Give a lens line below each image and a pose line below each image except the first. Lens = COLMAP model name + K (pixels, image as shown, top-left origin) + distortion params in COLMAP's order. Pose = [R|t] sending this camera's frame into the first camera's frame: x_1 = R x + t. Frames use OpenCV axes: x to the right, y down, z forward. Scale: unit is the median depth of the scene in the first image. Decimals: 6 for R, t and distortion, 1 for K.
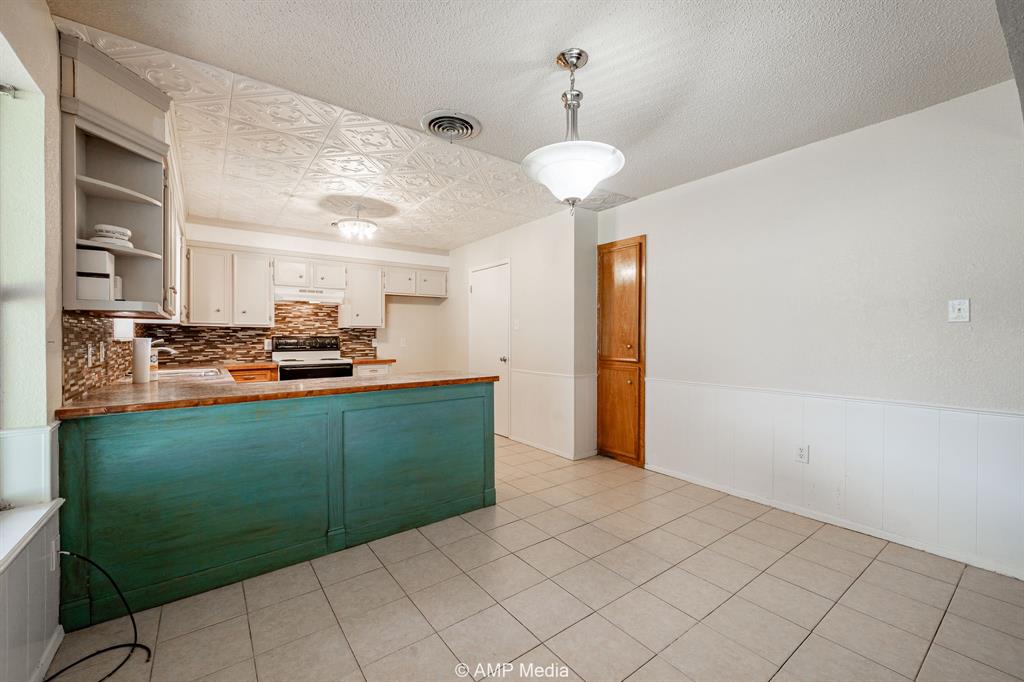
lens RADIAL K [[440.8, 0, 475.4], [0, 440.8, 339.0], [0, 0, 1]] dist [0.000543, -0.000026]
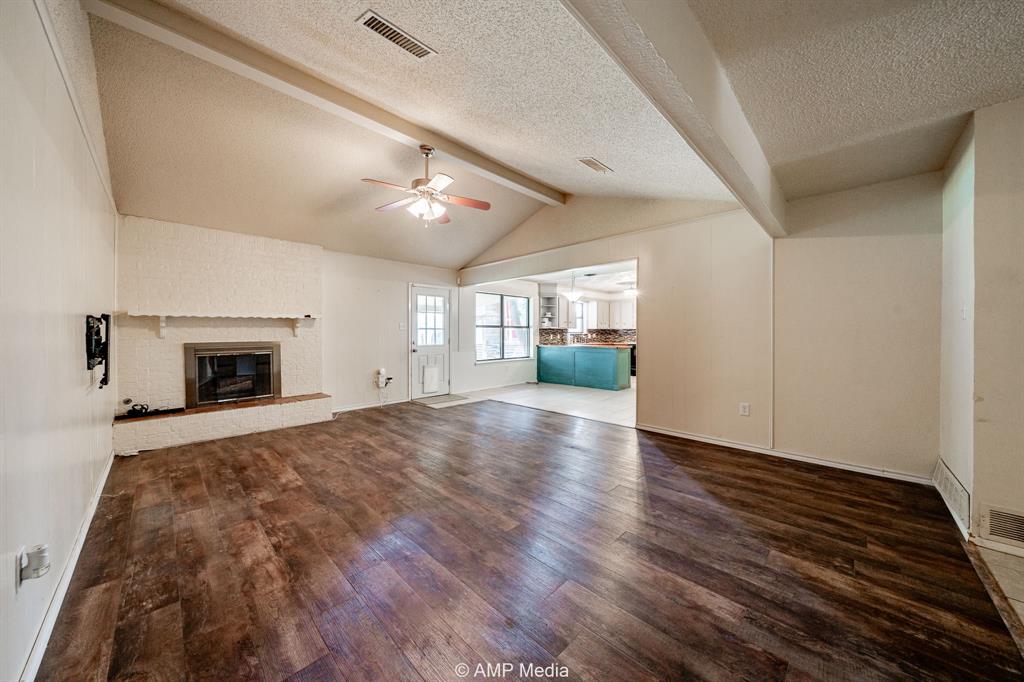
lens RADIAL K [[352.3, 0, 513.2], [0, 352.3, 334.6], [0, 0, 1]] dist [-0.001103, -0.000024]
pose [[0.247082, 0.004257, -0.968985, 1.314727], [-0.000542, 0.999991, 0.004255, -0.002235], [0.968994, -0.000527, 0.247082, -0.193908]]
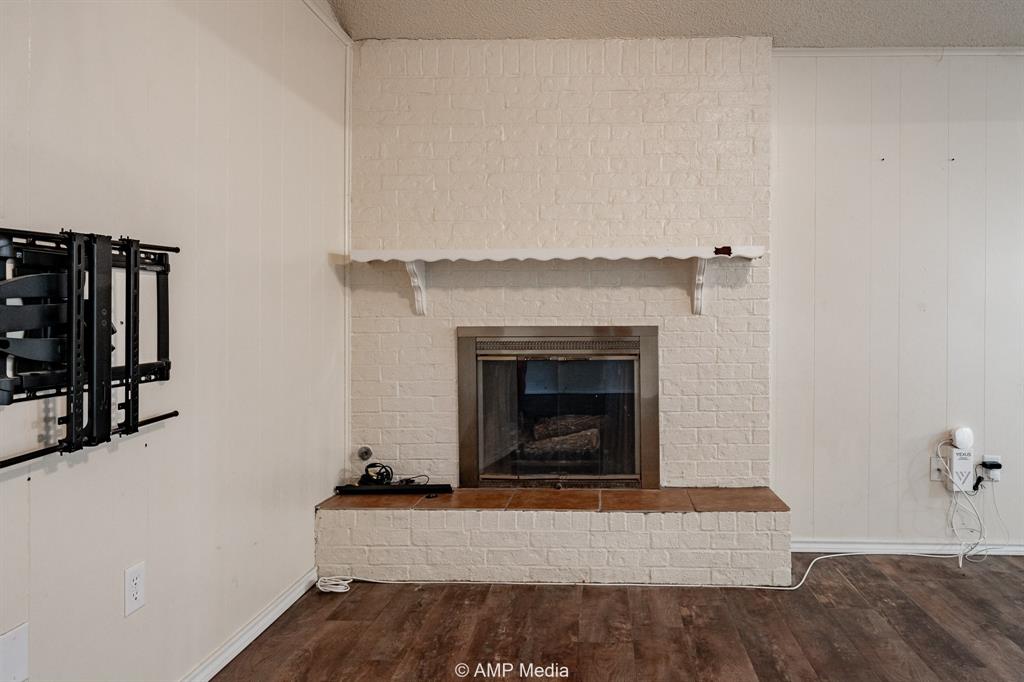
lens RADIAL K [[741.7, 0, 575.8], [0, 741.7, 313.8], [0, 0, 1]] dist [0.002258, 0.002265]
pose [[-0.548400, 0.000239, -0.836216, 0.877512], [-0.003981, 0.999988, 0.002896, 0.006108], [0.836207, 0.004917, -0.548392, -0.246516]]
